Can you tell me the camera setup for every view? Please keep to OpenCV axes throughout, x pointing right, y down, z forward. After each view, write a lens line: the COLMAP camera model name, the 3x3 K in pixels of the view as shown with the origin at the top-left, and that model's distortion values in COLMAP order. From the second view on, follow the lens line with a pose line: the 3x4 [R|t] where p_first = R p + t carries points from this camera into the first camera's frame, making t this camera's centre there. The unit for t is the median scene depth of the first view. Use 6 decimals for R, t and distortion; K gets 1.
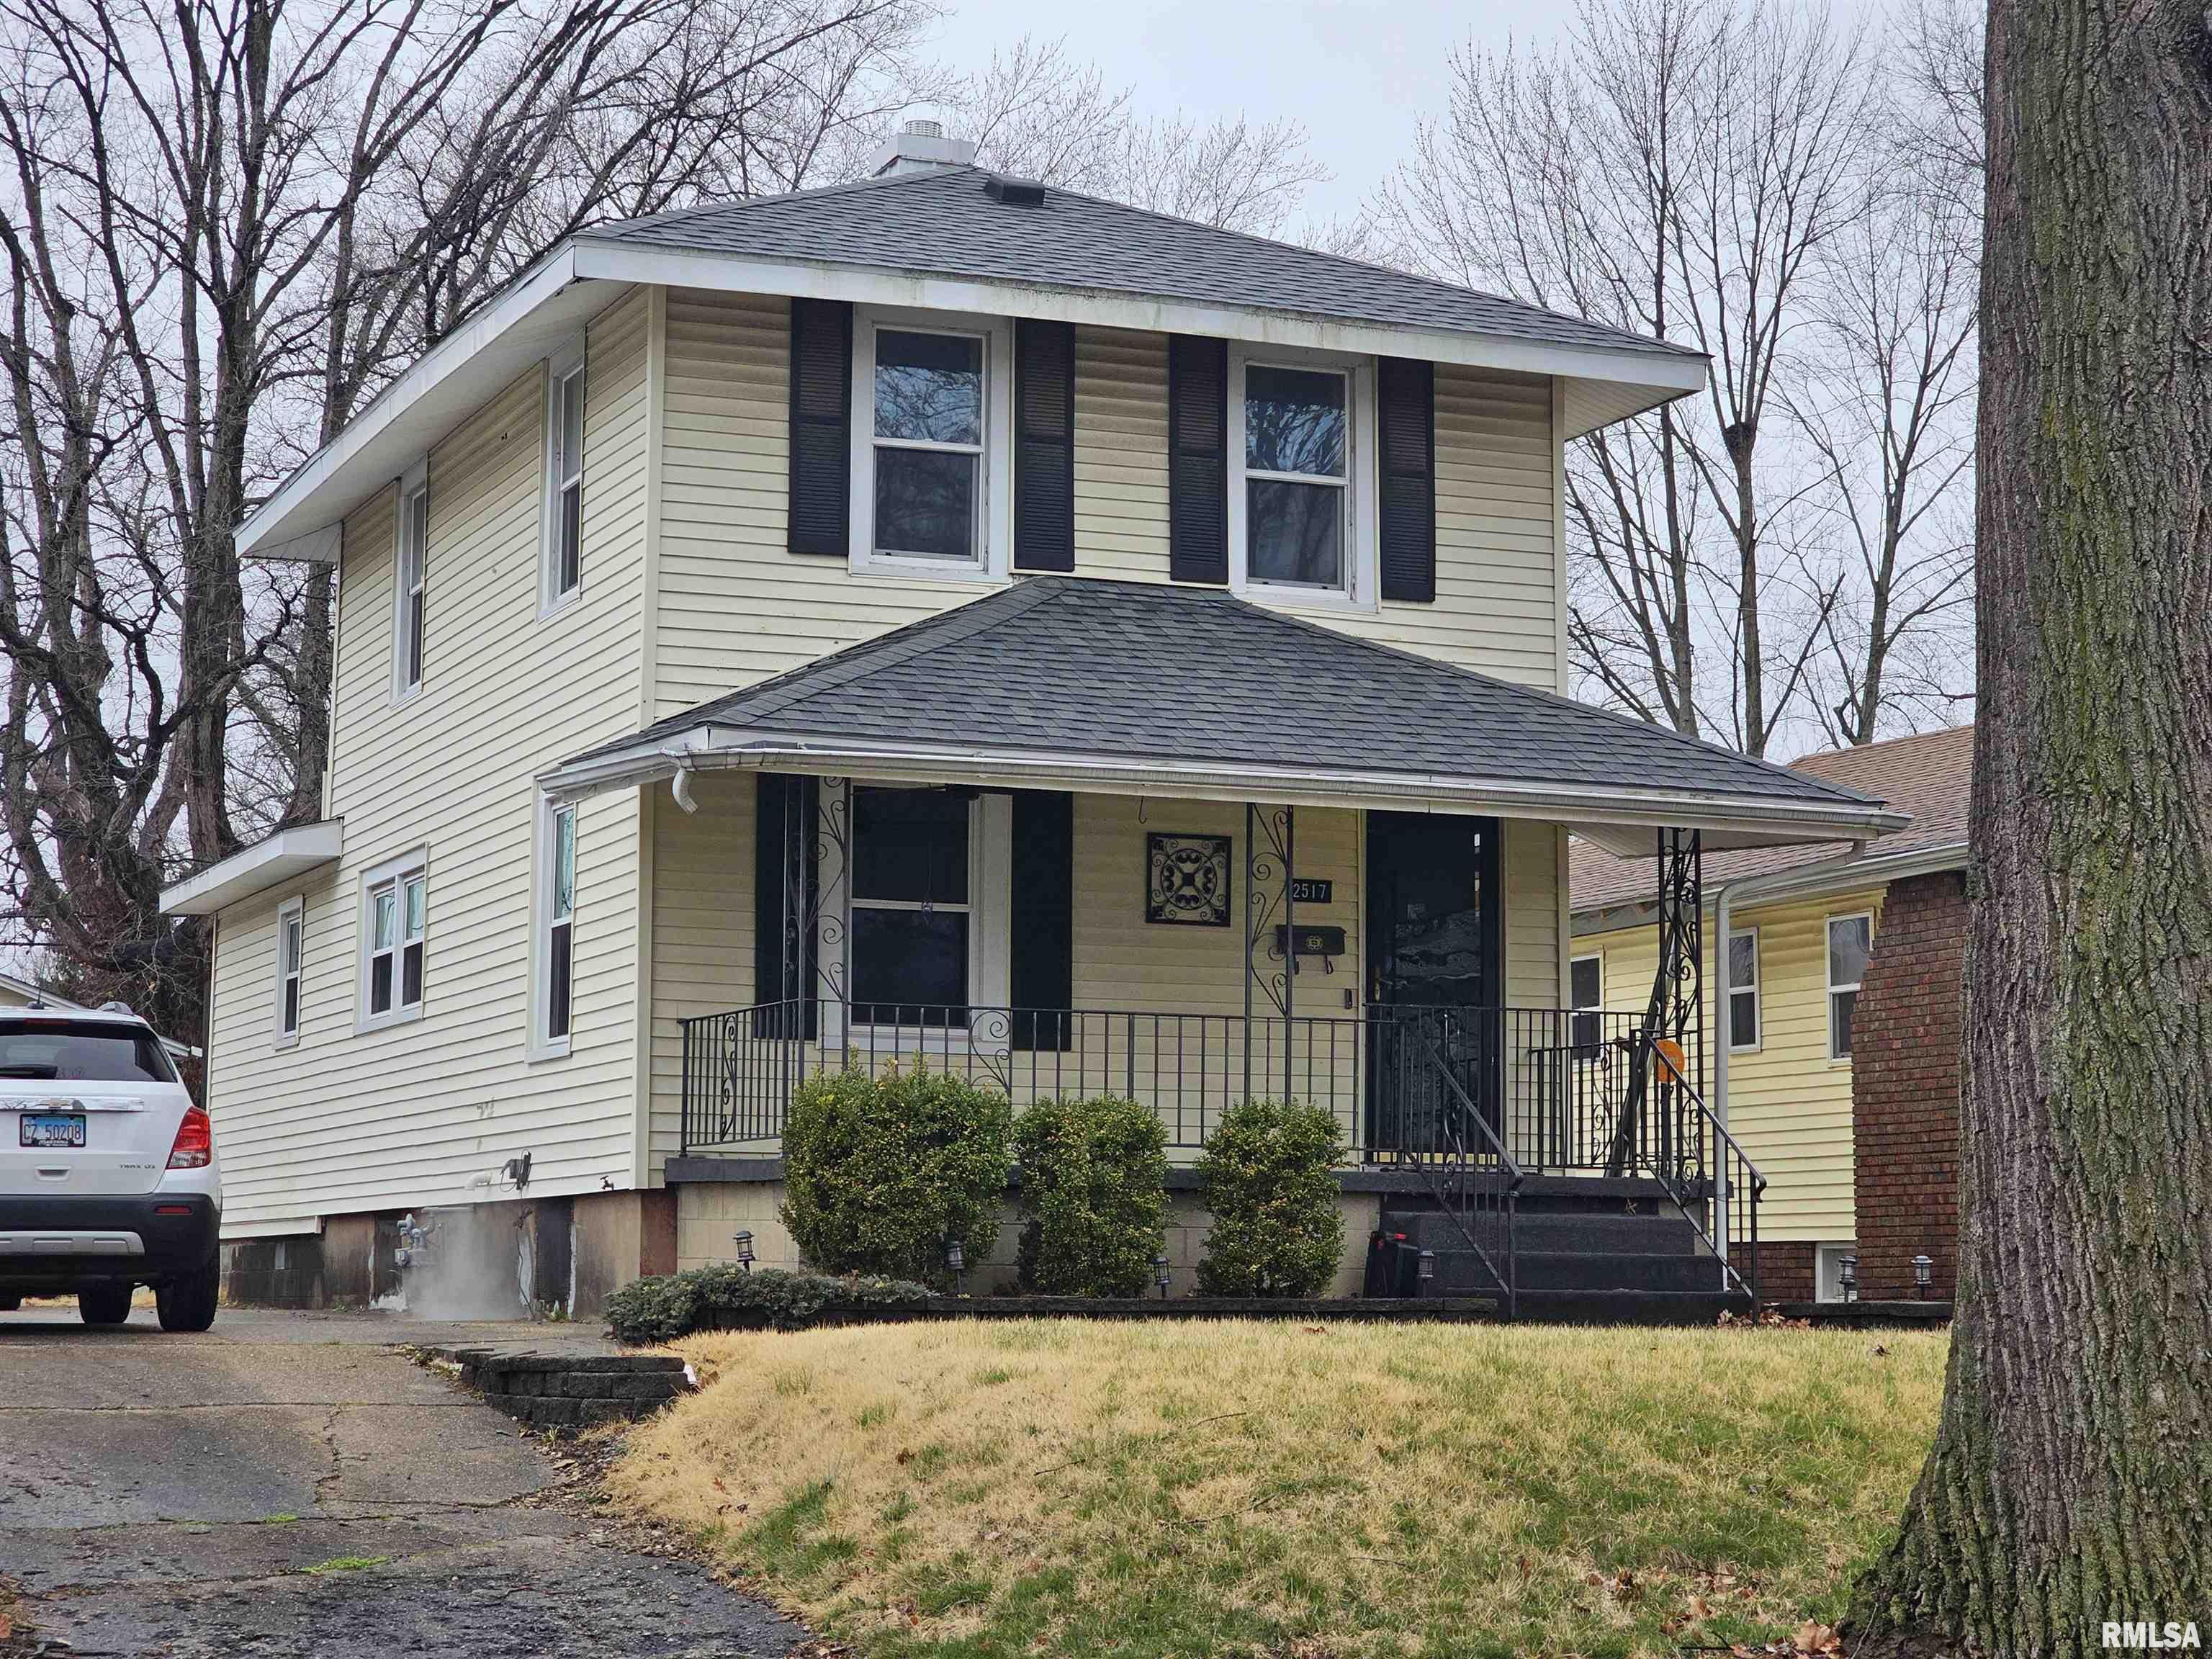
lens RADIAL K [[4358.5, 0, 1106.0], [0, 4358.5, 829.5], [0, 0, 1]] dist [-0.036400, 0.050688]
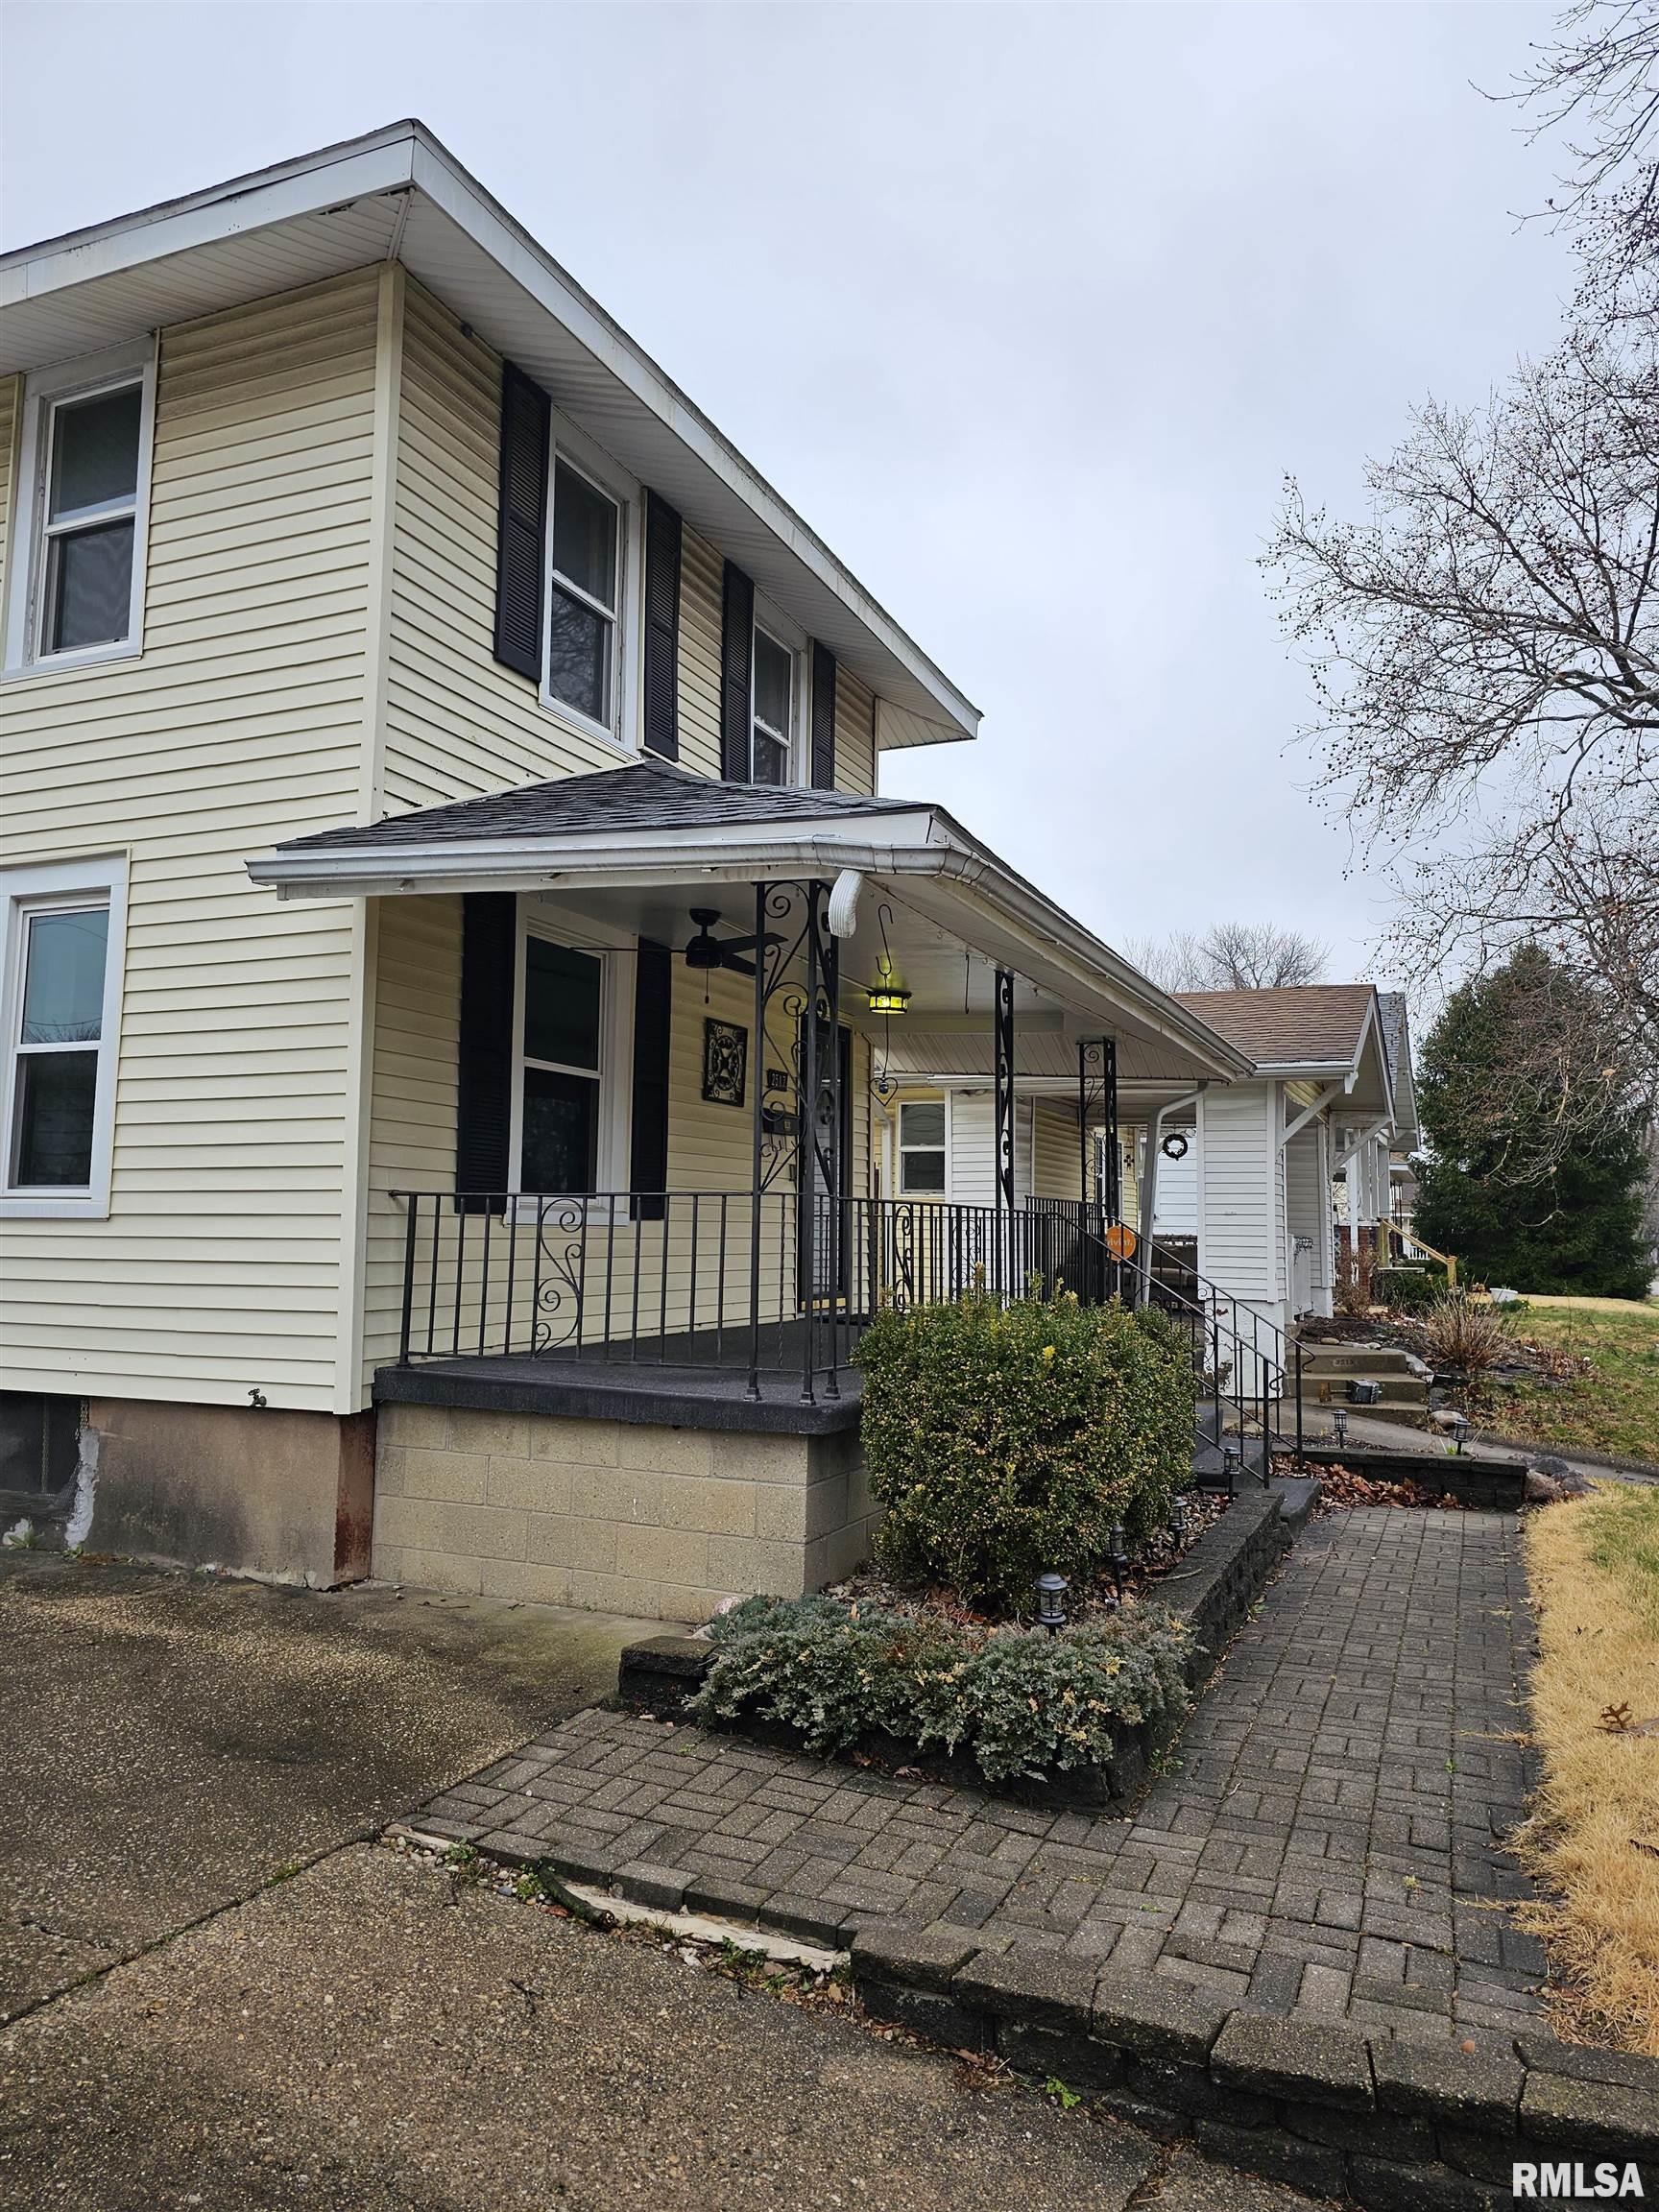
lens RADIAL K [[1431.2, 0, 829.5], [0, 1431.2, 1106.0], [0, 0, 1]] dist [0.056788, -0.000477]
pose [[0.711981, 0.058248, 0.699779, -0.219119], [-0.082311, 0.996606, 0.000791, 0.020086], [-0.697358, -0.058162, 0.714359, 0.725069]]
